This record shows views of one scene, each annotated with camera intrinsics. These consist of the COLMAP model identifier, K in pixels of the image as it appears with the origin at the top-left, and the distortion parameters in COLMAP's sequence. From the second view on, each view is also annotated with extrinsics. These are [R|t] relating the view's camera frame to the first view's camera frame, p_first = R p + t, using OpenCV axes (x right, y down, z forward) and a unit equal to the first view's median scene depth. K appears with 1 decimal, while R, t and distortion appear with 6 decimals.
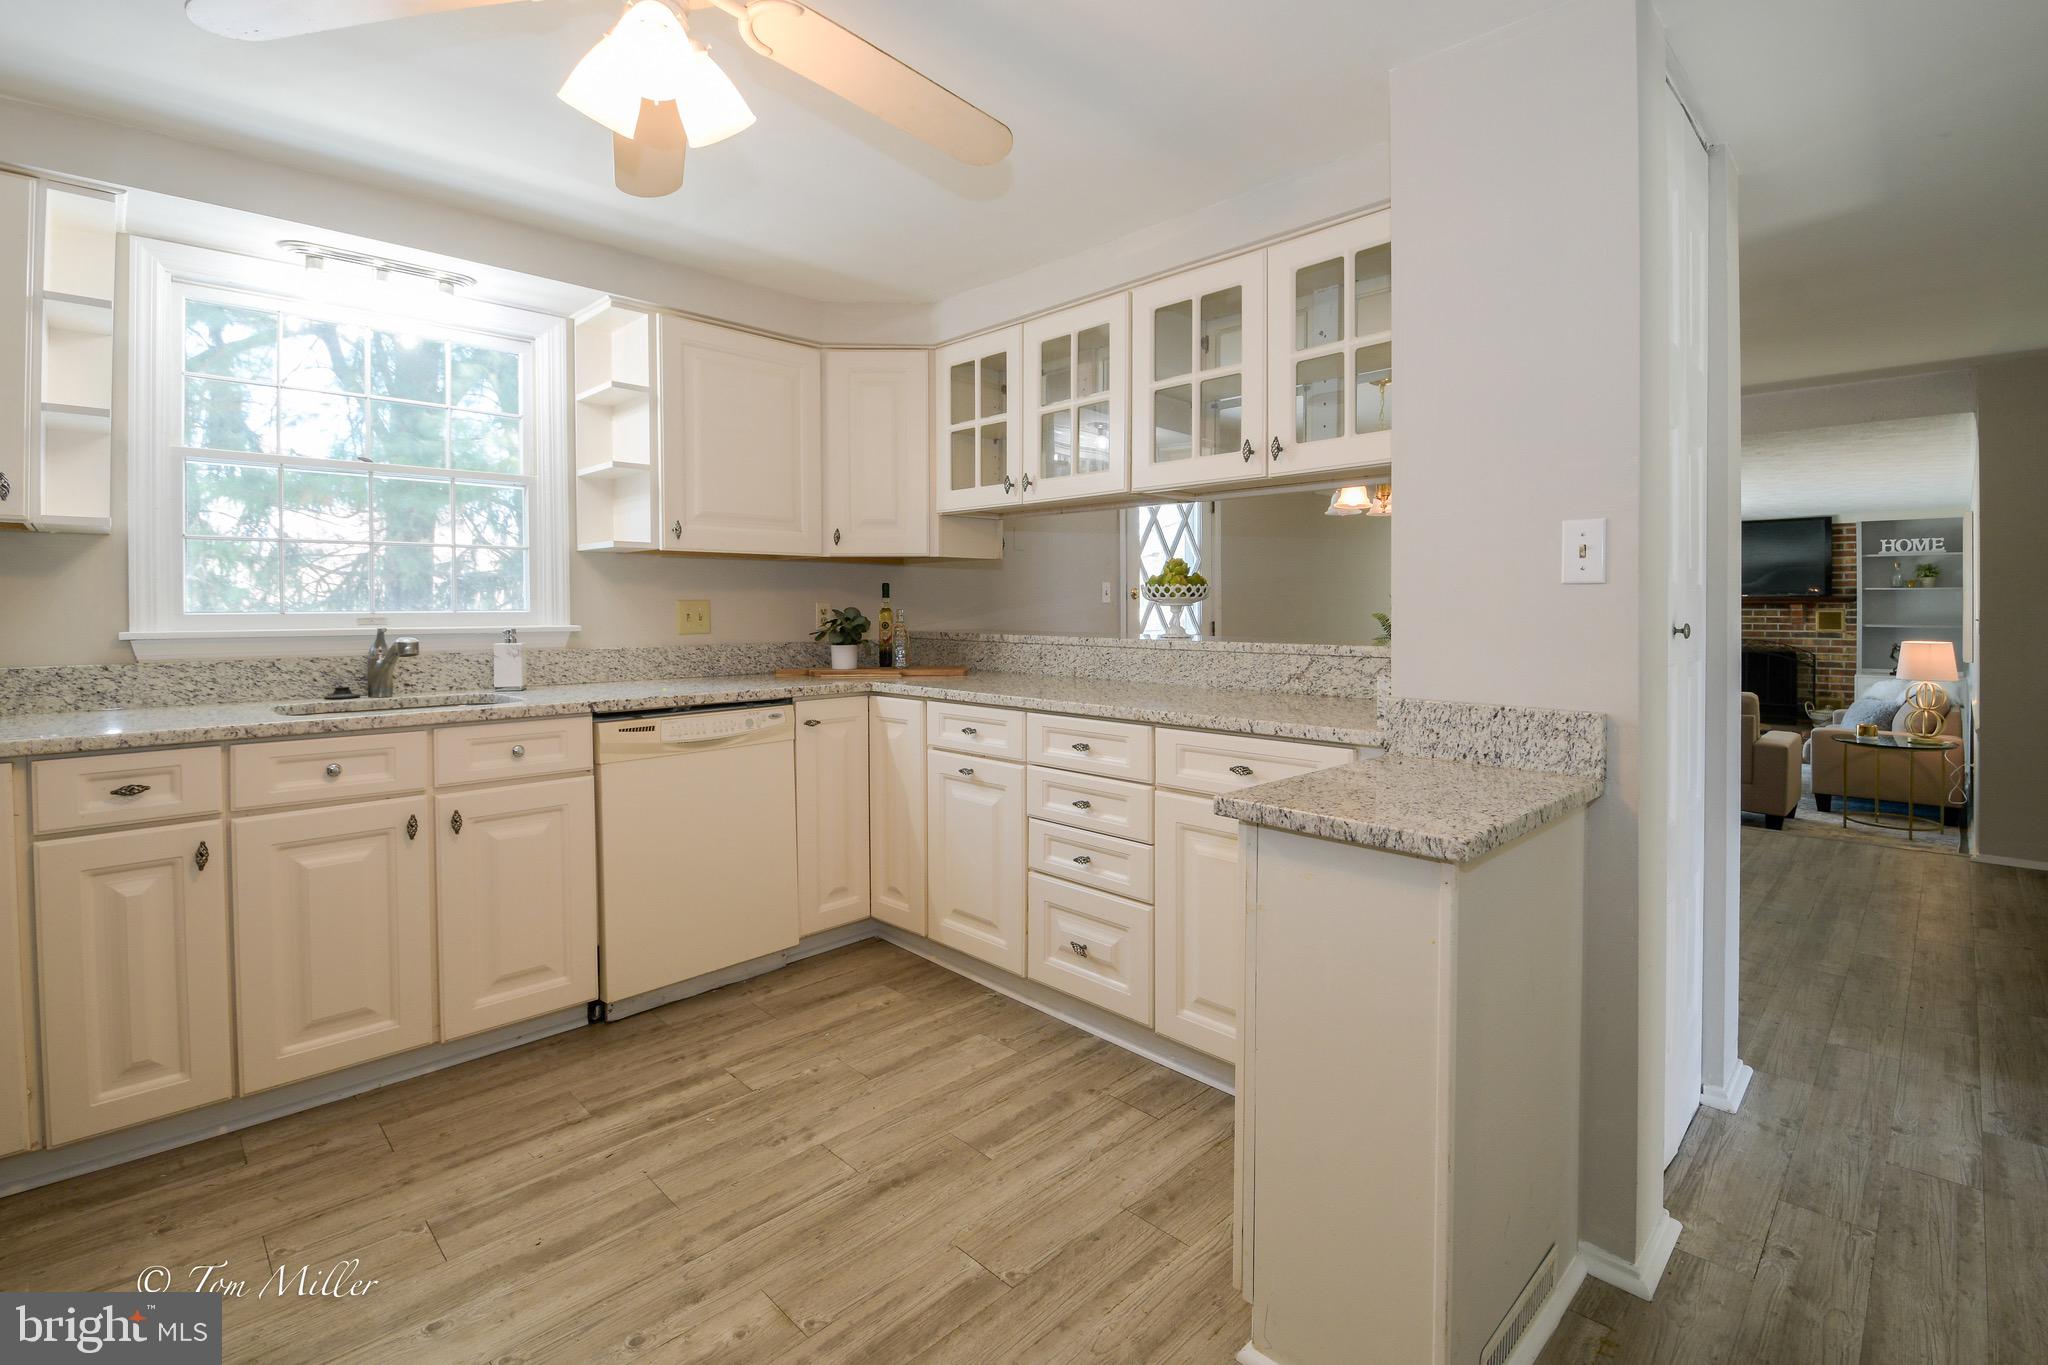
lens RADIAL K [[933.0, 0, 1071.9], [0, 933.0, 619.5], [0, 0, 1]] dist [-0.006146, -0.005932]
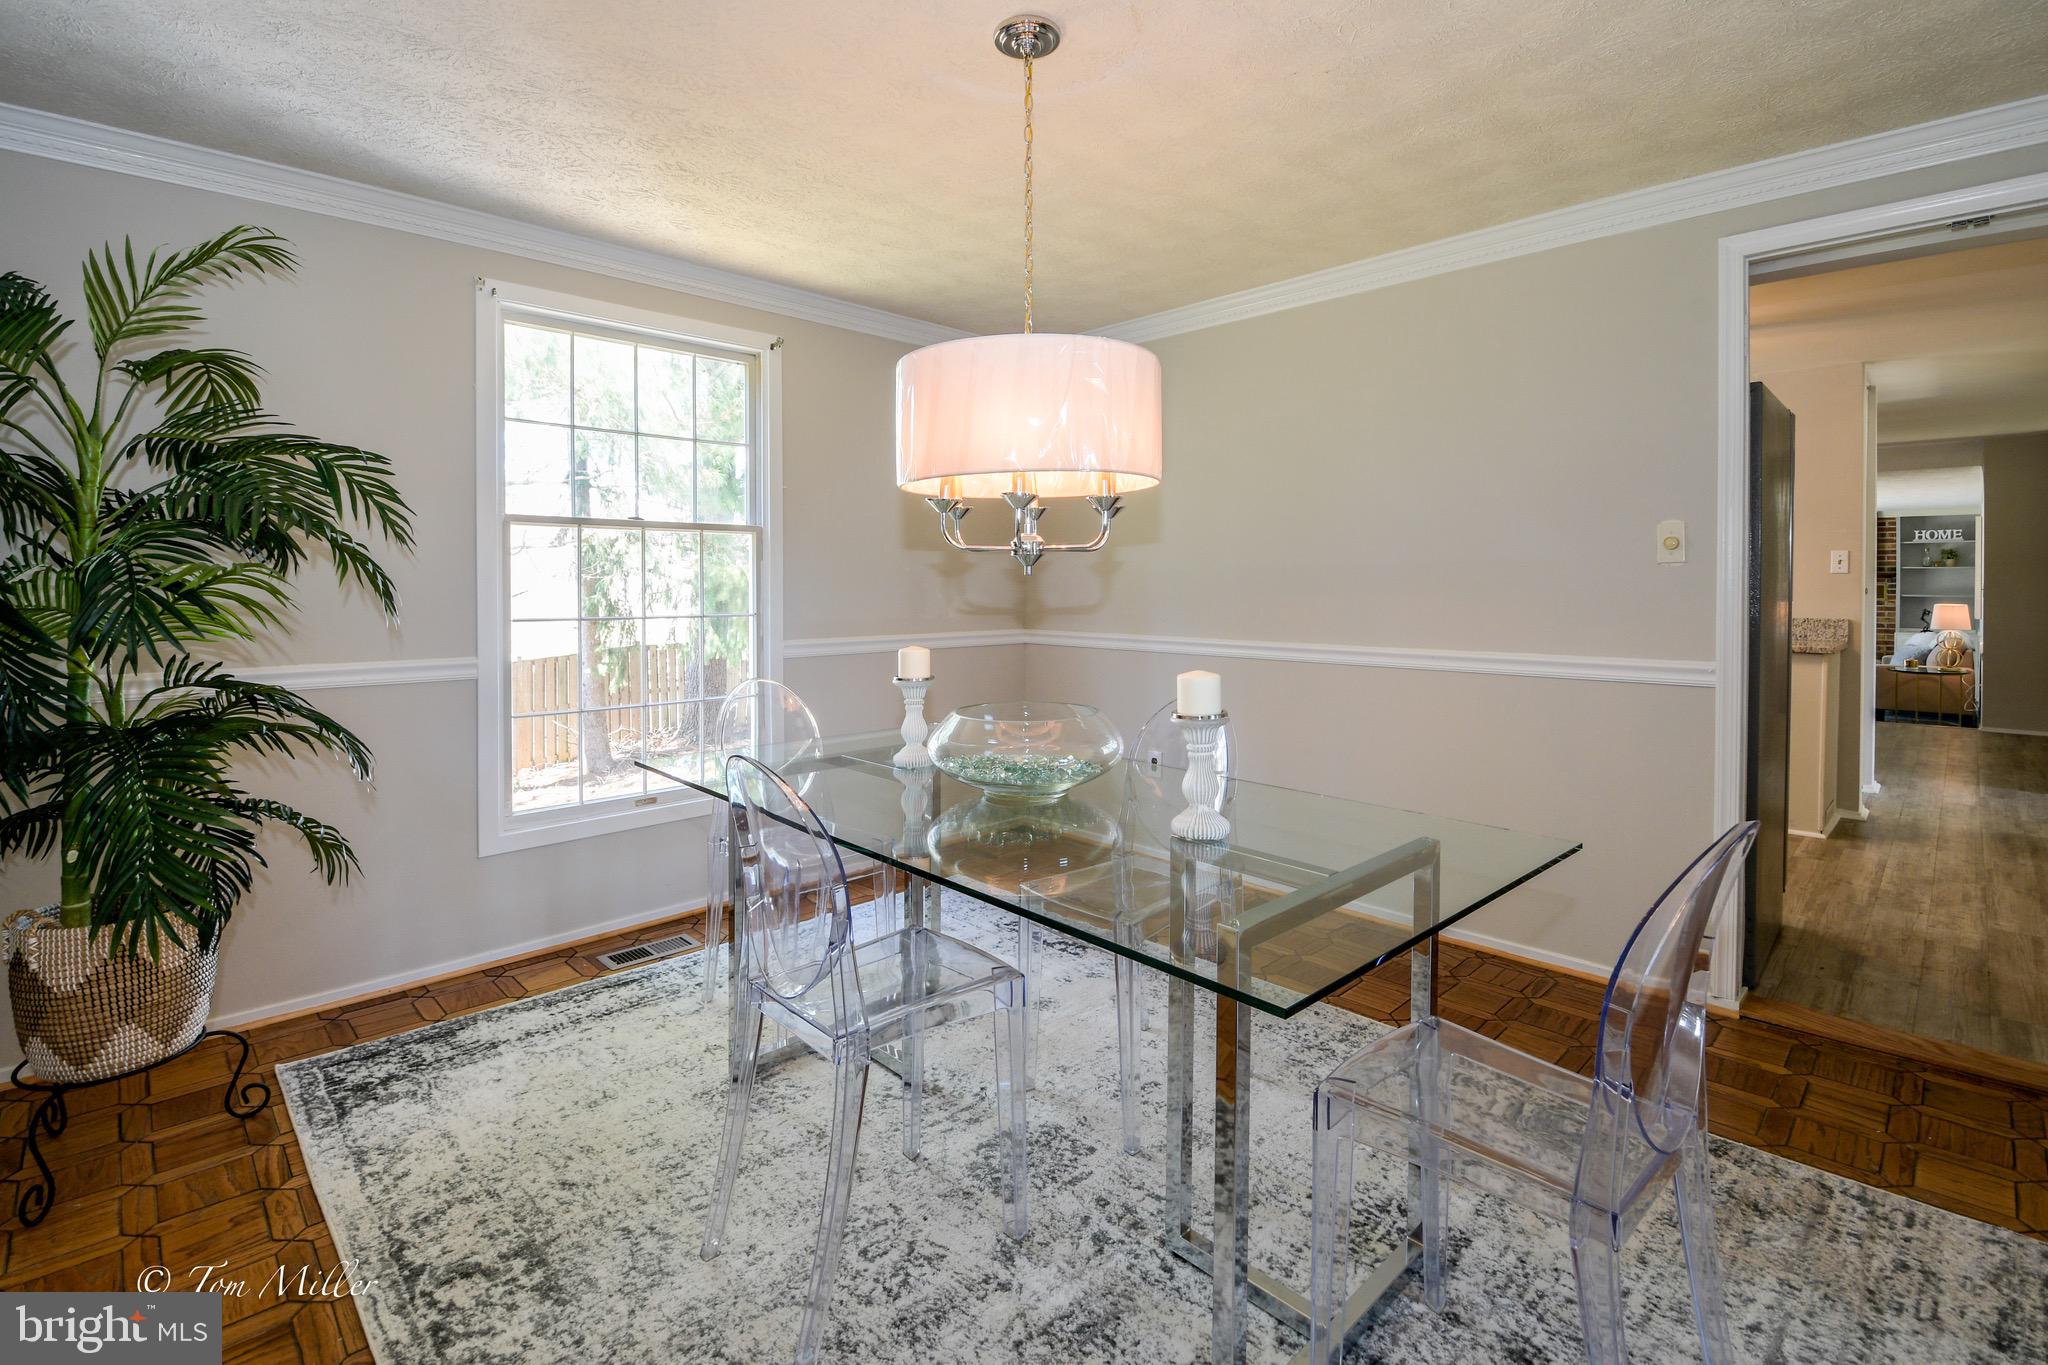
lens RADIAL K [[933.0, 0, 1089.2], [0, 933.0, 603.7], [0, 0, 1]] dist [-0.006146, -0.005932]
pose [[0.999998, -0.000470, 0.001887, -1.114997], [0.000450, 0.999943, 0.010671, 0.014156], [-0.001892, -0.010670, 0.999941, -1.162488]]
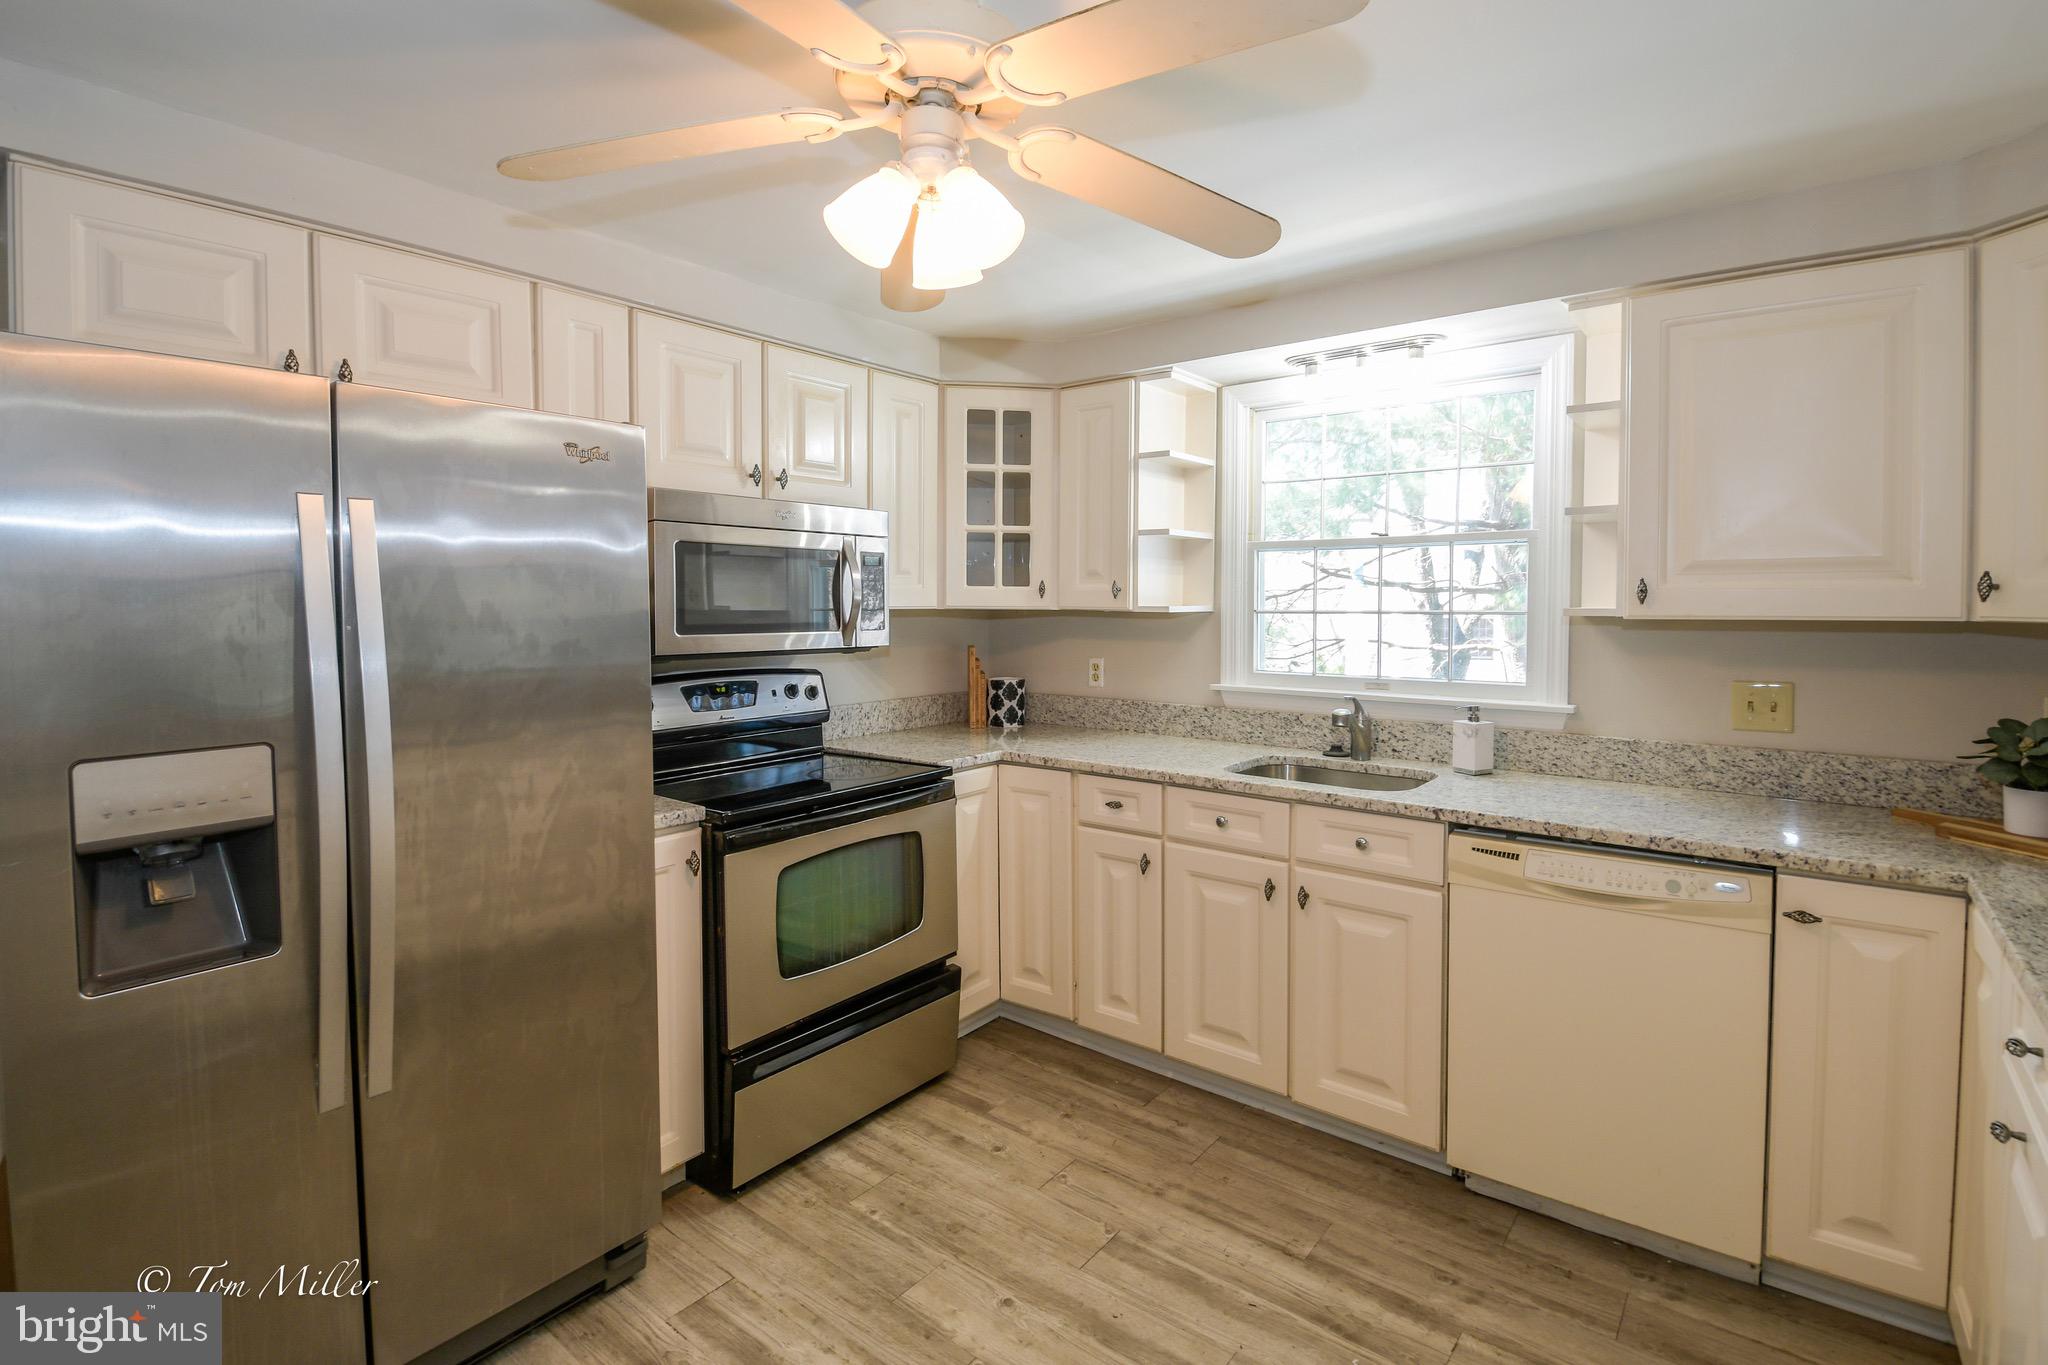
lens RADIAL K [[933.0, 0, 978.8], [0, 933.0, 642.0], [0, 0, 1]] dist [-0.006146, -0.005932]
pose [[0.086276, 0.038873, -0.995513, 0.286689], [-0.017715, 0.999140, 0.037479, -0.086473], [0.996114, 0.014402, 0.086890, 0.491702]]
